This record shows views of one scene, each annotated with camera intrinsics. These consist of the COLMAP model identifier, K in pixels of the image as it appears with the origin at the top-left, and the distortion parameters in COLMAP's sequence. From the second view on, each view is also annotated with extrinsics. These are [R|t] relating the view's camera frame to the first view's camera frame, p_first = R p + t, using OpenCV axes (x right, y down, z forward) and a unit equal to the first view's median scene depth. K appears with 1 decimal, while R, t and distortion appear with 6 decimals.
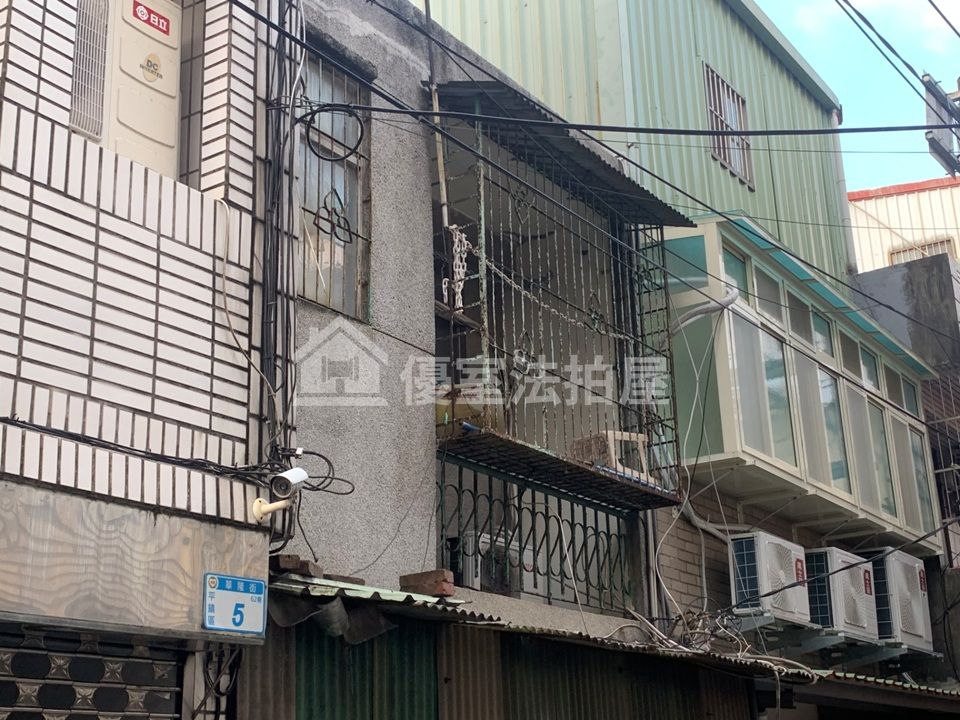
lens RADIAL K [[1300.9, 0, 480.0], [0, 1300.9, 360.0], [0, 0, 1]] dist [0.216729, -0.685917]
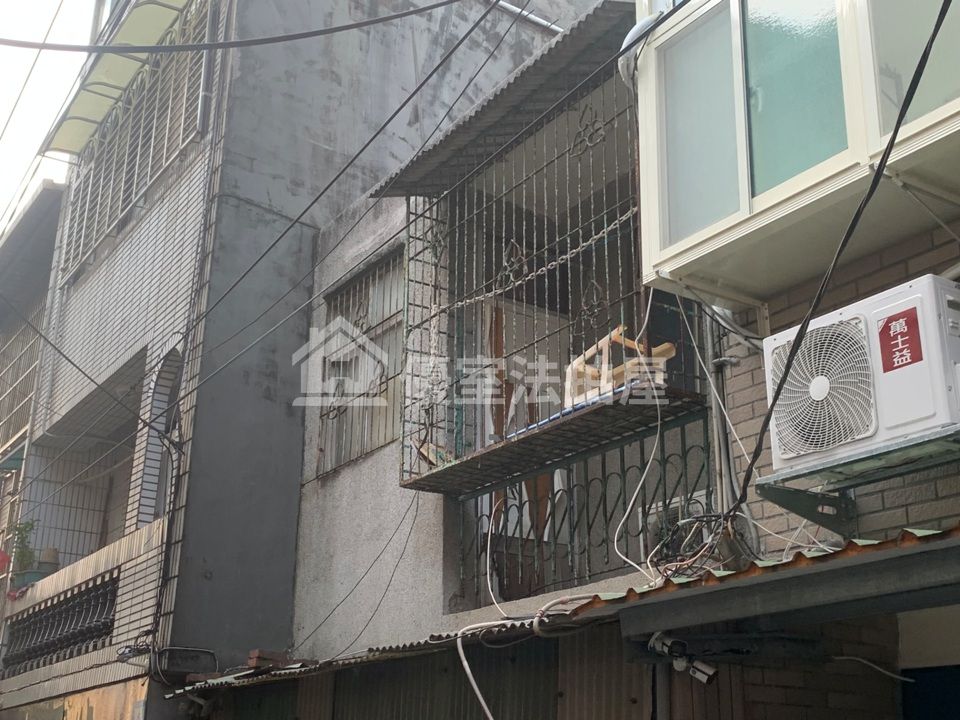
lens RADIAL K [[1231.8, 0, 480.0], [0, 1231.8, 360.0], [0, 0, 1]] dist [0.264579, -0.894520]
pose [[-0.365561, -0.294909, -0.882833, 0.815030], [0.300819, 0.860146, -0.411893, 0.358483], [0.880836, -0.416145, -0.225722, 1.119307]]
